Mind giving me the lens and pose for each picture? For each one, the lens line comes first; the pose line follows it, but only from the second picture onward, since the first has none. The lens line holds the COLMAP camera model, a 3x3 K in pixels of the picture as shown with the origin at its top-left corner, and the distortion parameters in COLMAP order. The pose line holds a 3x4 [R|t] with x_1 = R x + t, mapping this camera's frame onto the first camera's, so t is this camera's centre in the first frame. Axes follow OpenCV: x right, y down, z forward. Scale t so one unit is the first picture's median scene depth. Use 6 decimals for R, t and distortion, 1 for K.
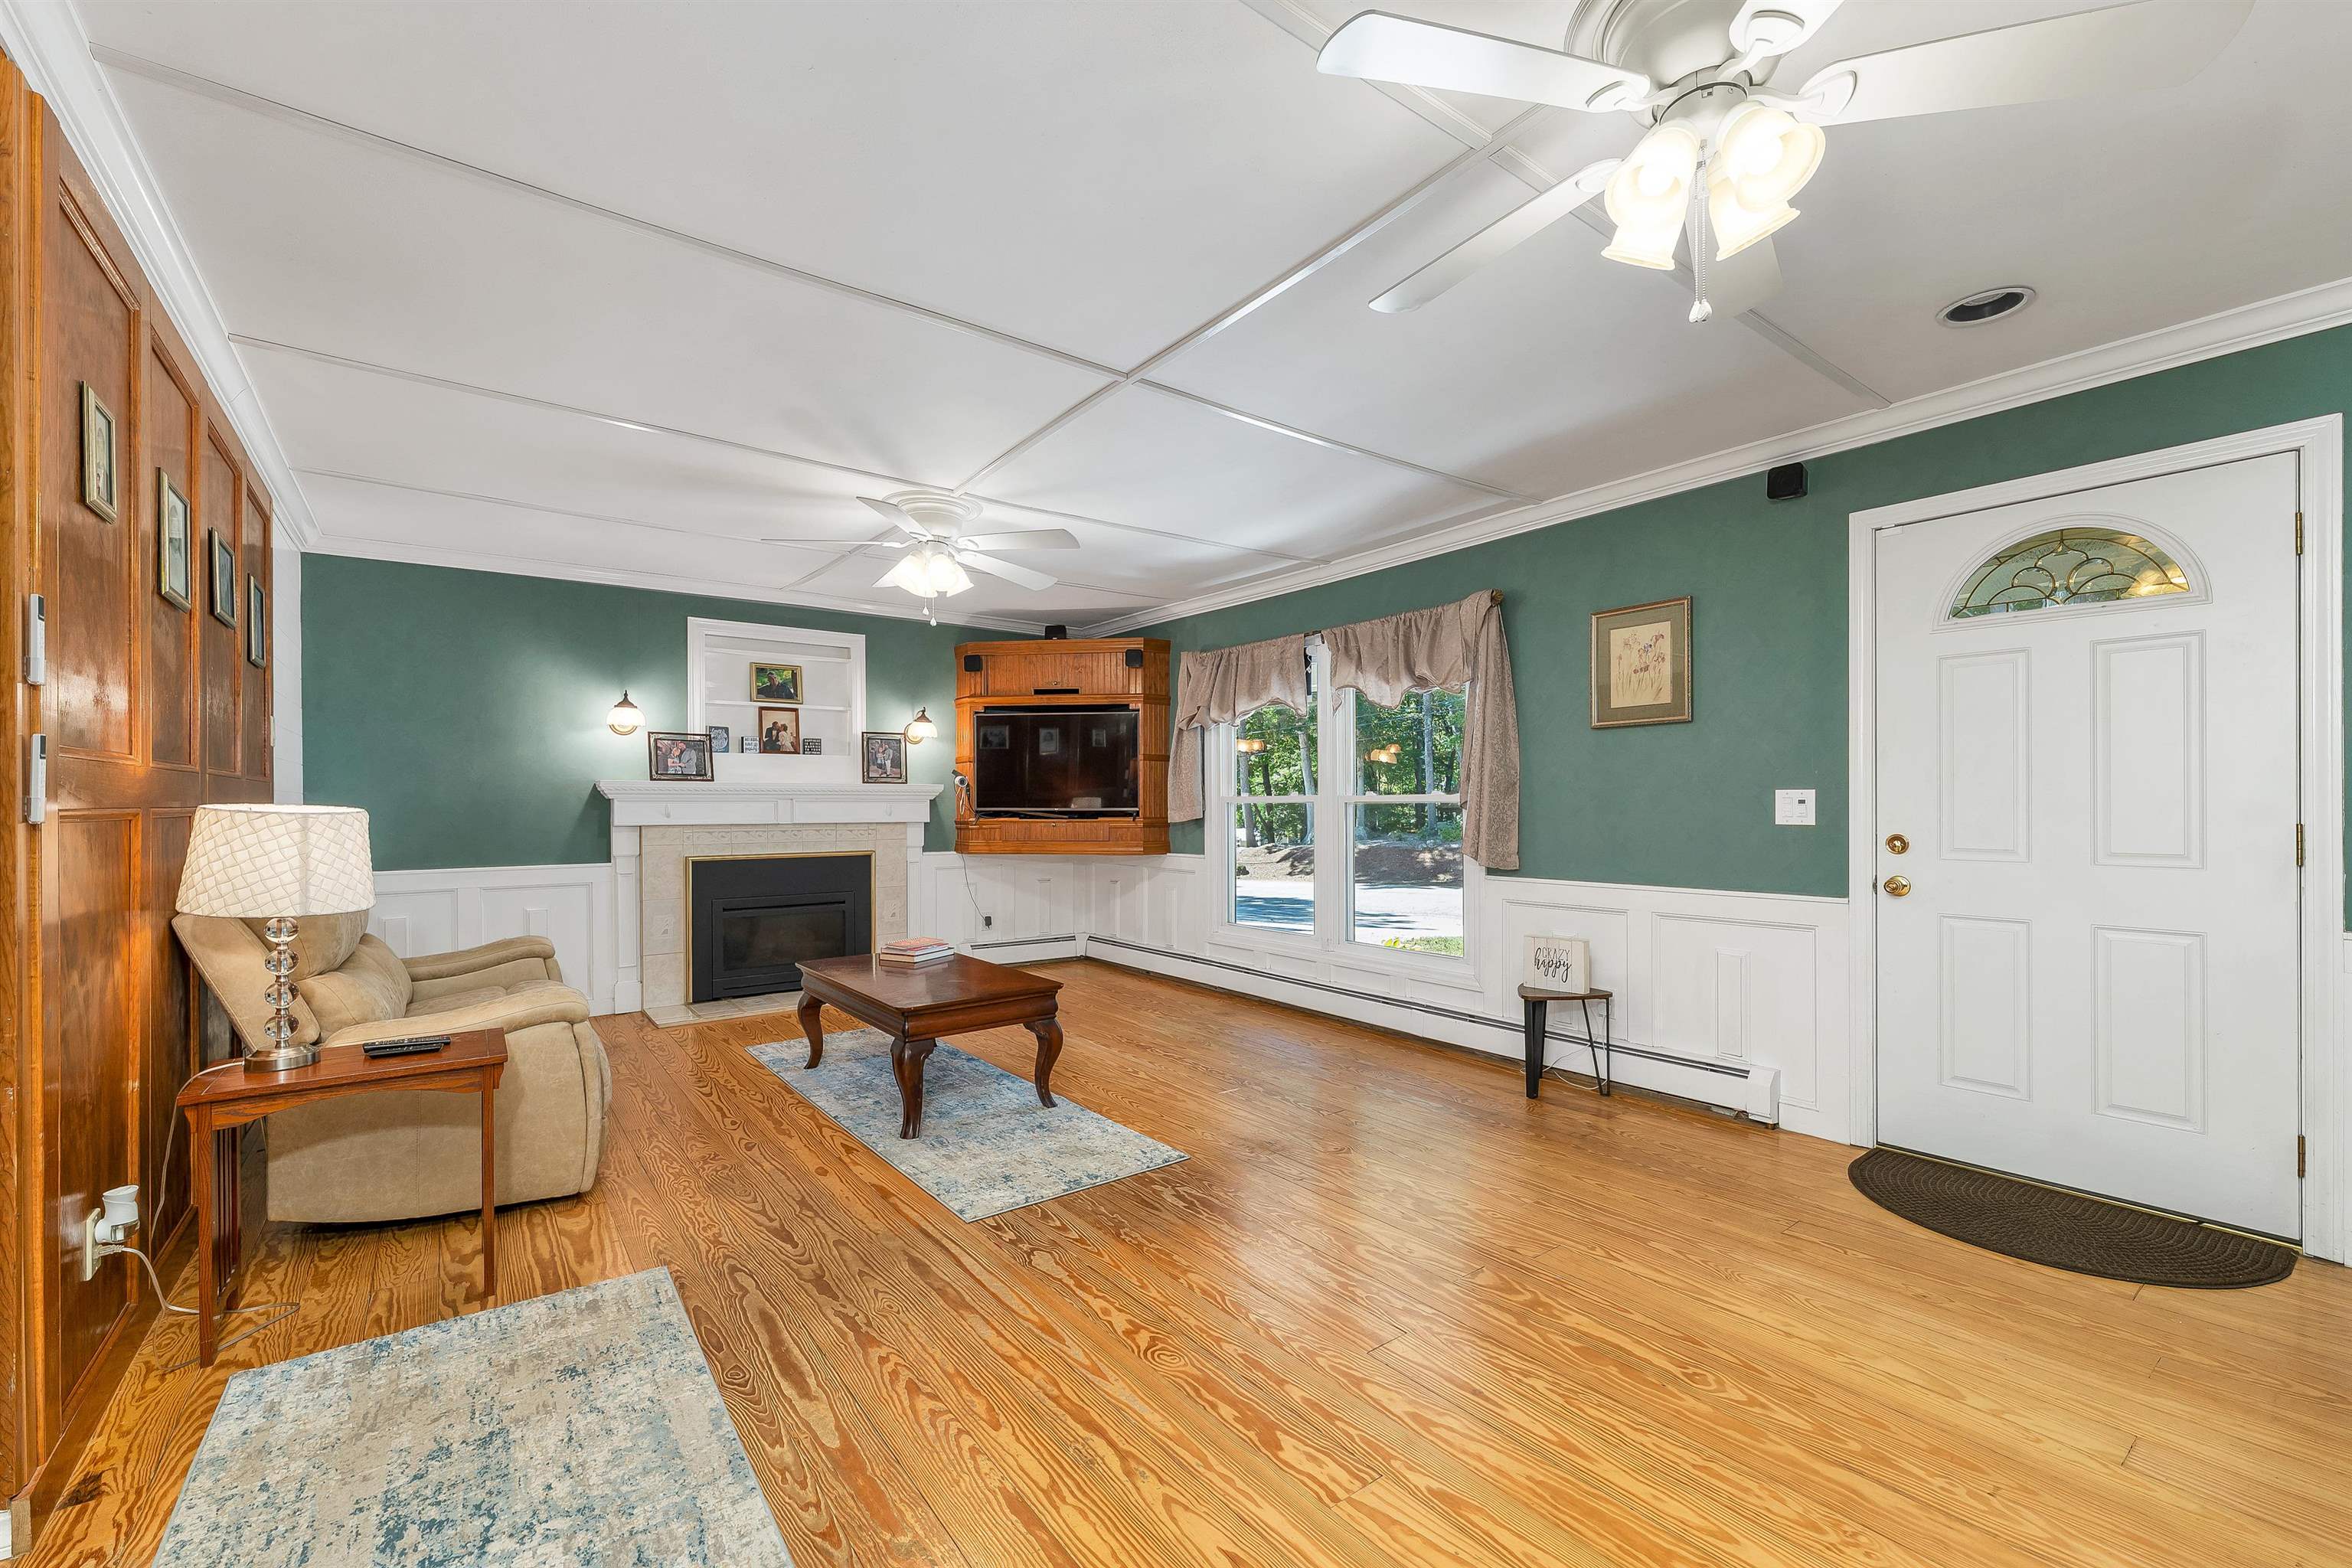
lens RADIAL K [[972.7, 0, 1178.8], [0, 972.7, 802.3], [0, 0, 1]] dist [0.003775, 0.000550]
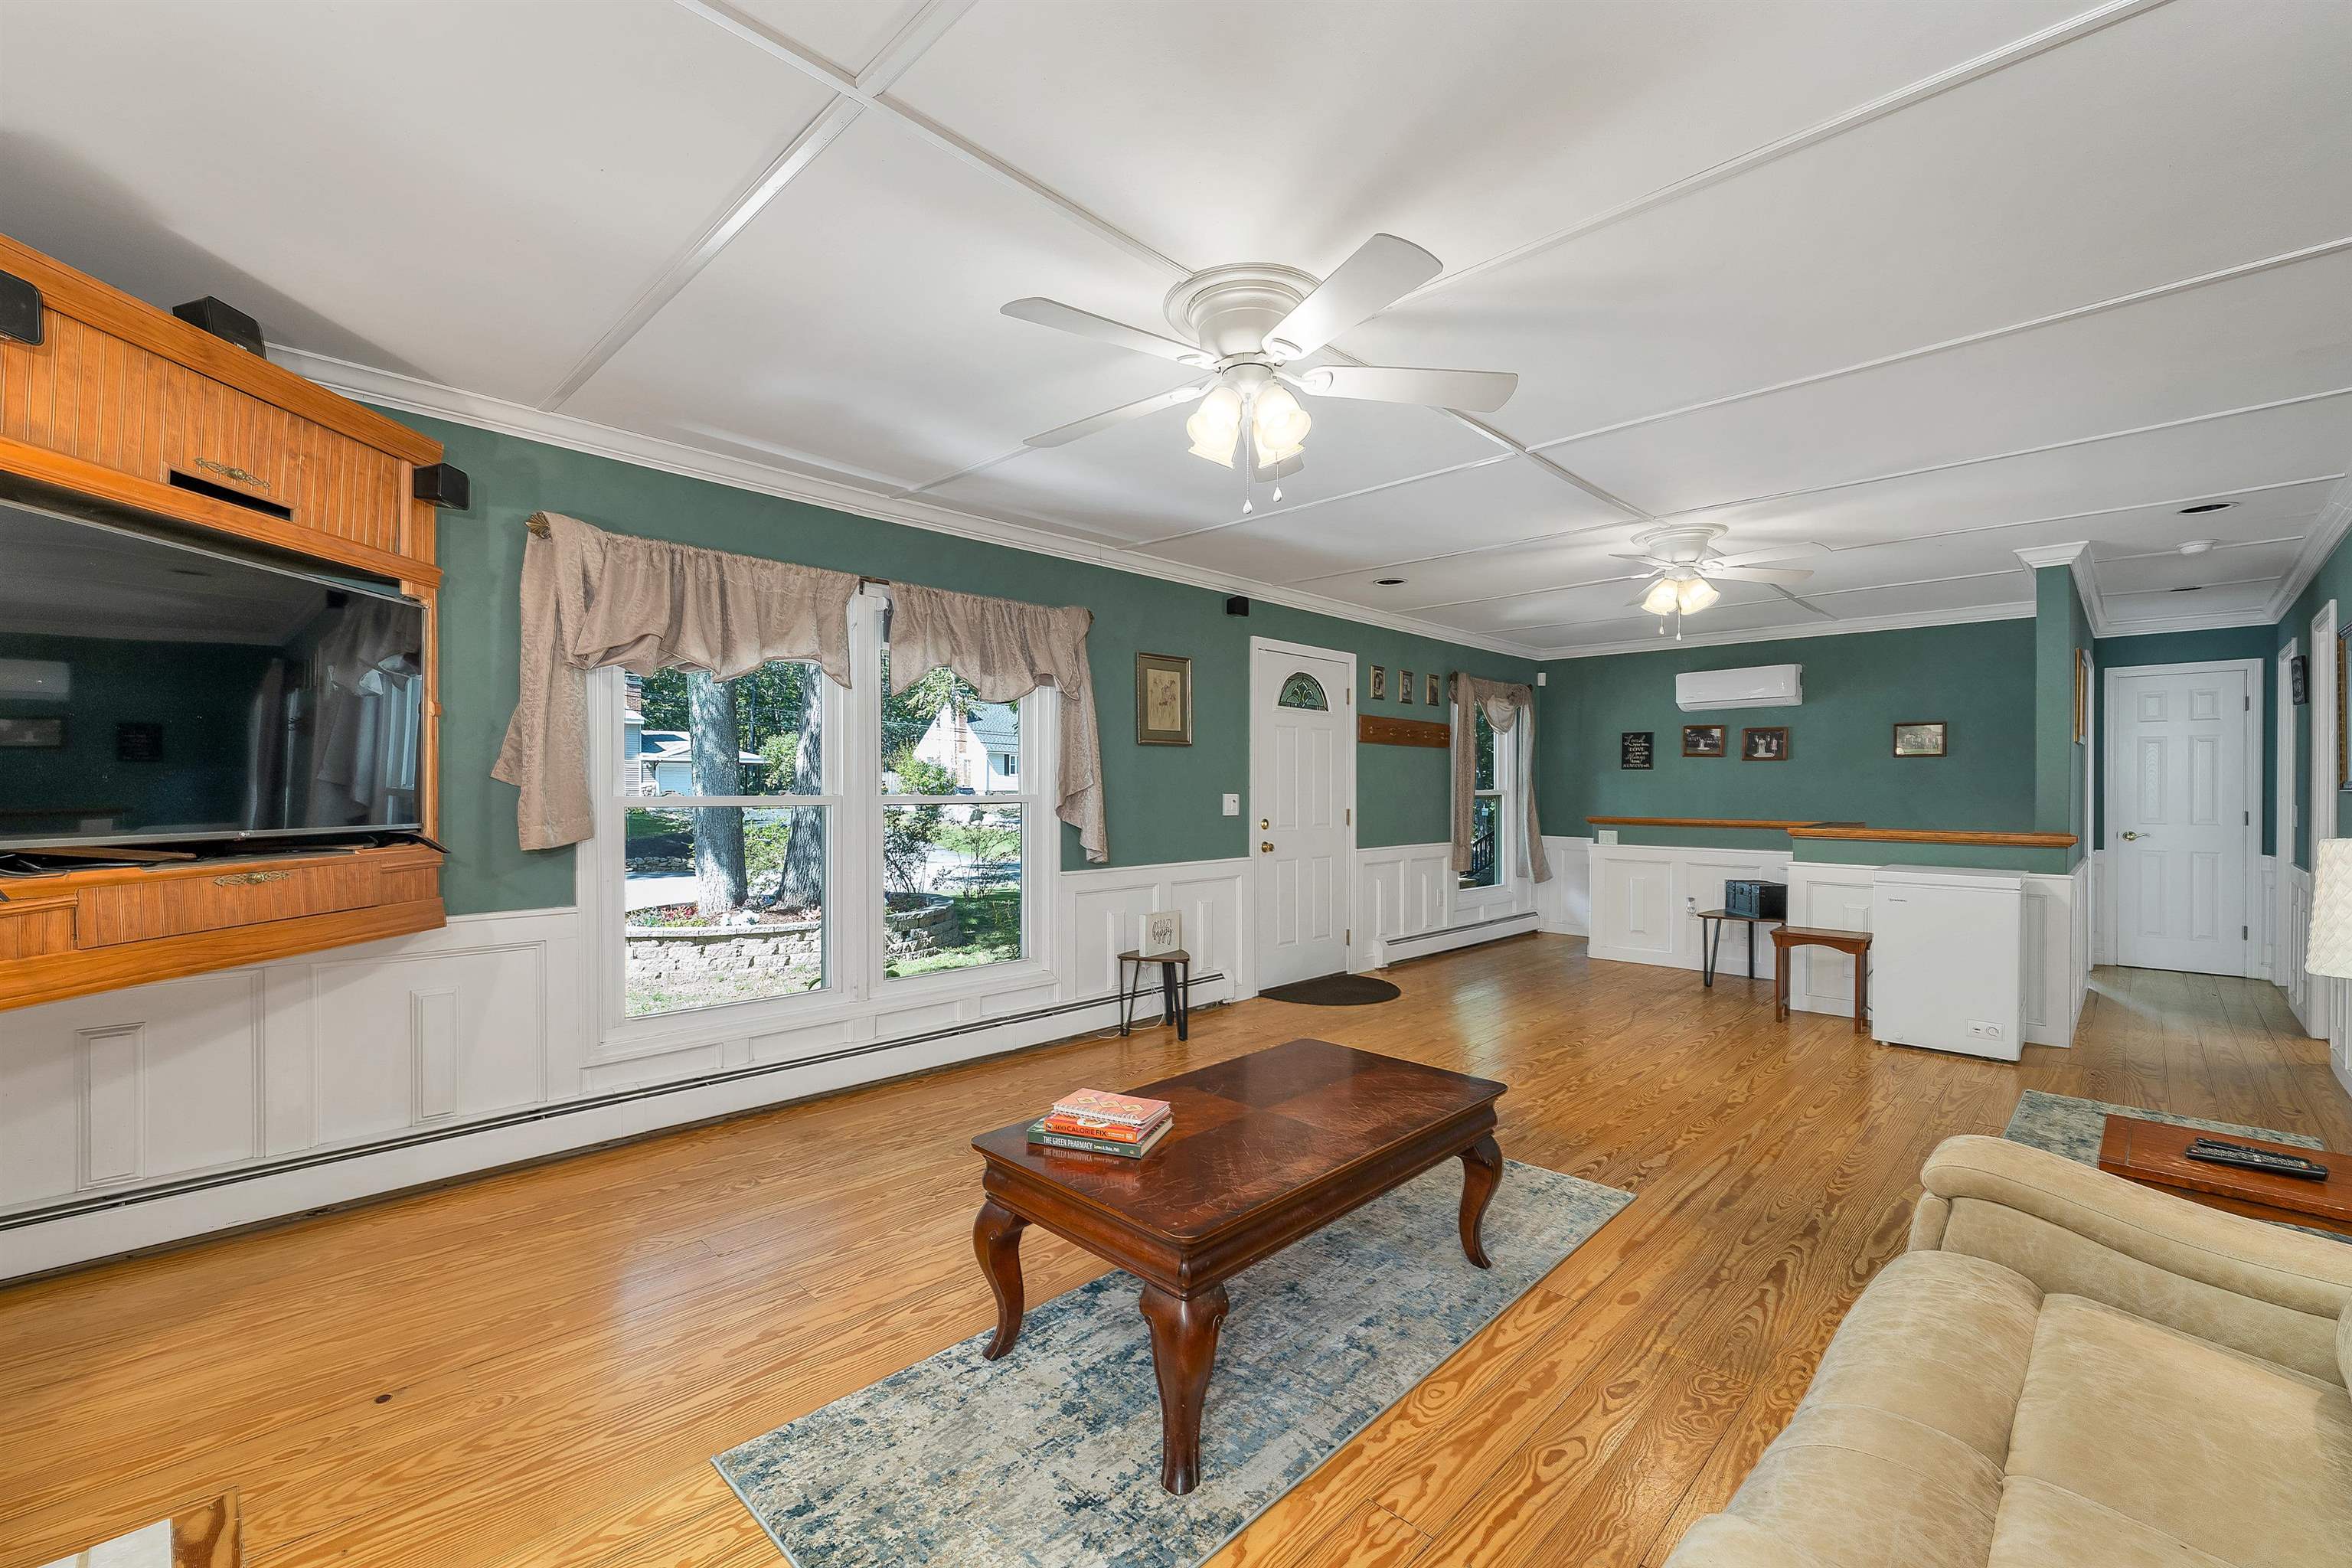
lens RADIAL K [[972.7, 0, 1186.3], [0, 972.7, 795.3], [0, 0, 1]] dist [0.003775, 0.000550]
pose [[-0.150030, -0.005752, 0.988665, -0.653501], [-0.002658, 0.999982, 0.005414, -0.012596], [-0.988678, -0.001816, -0.150043, 0.891763]]
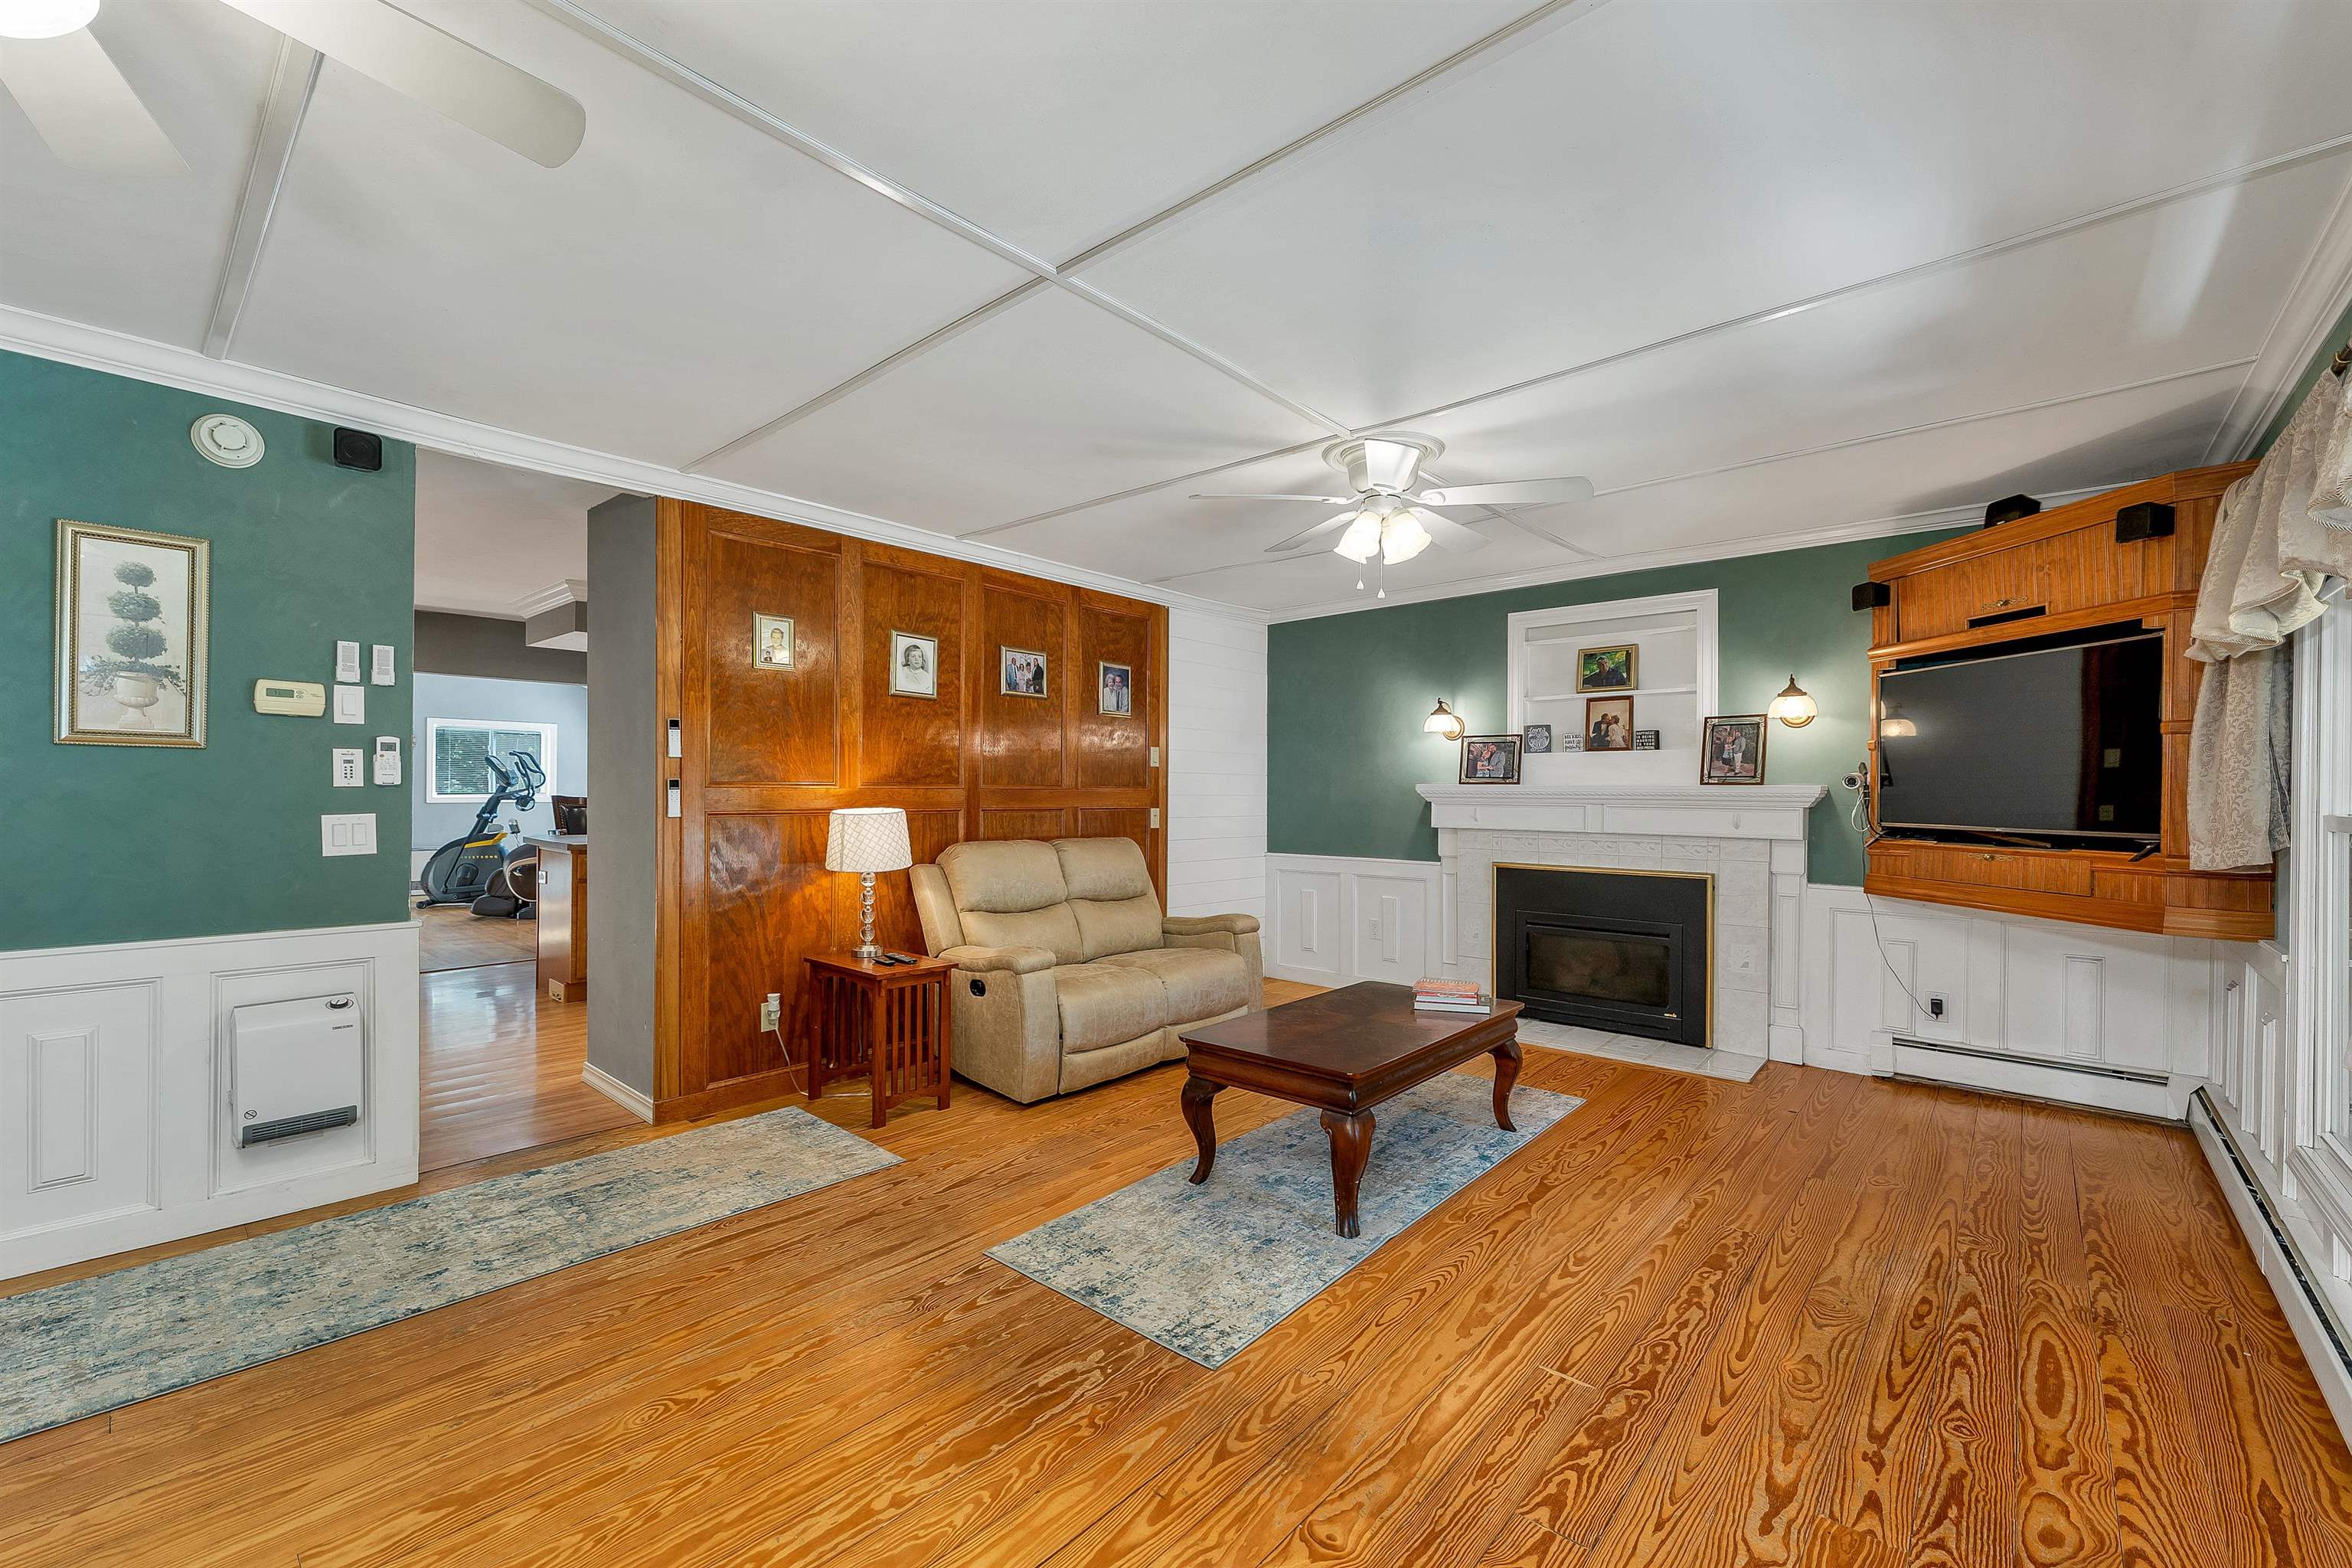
lens RADIAL K [[972.7, 0, 1176.8], [0, 972.7, 794.9], [0, 0, 1]] dist [0.003775, 0.000550]
pose [[0.193164, 0.008883, -0.981126, 0.411657], [-0.006082, 0.999951, 0.007856, -0.018078], [0.981148, 0.004450, 0.193208, 0.535223]]
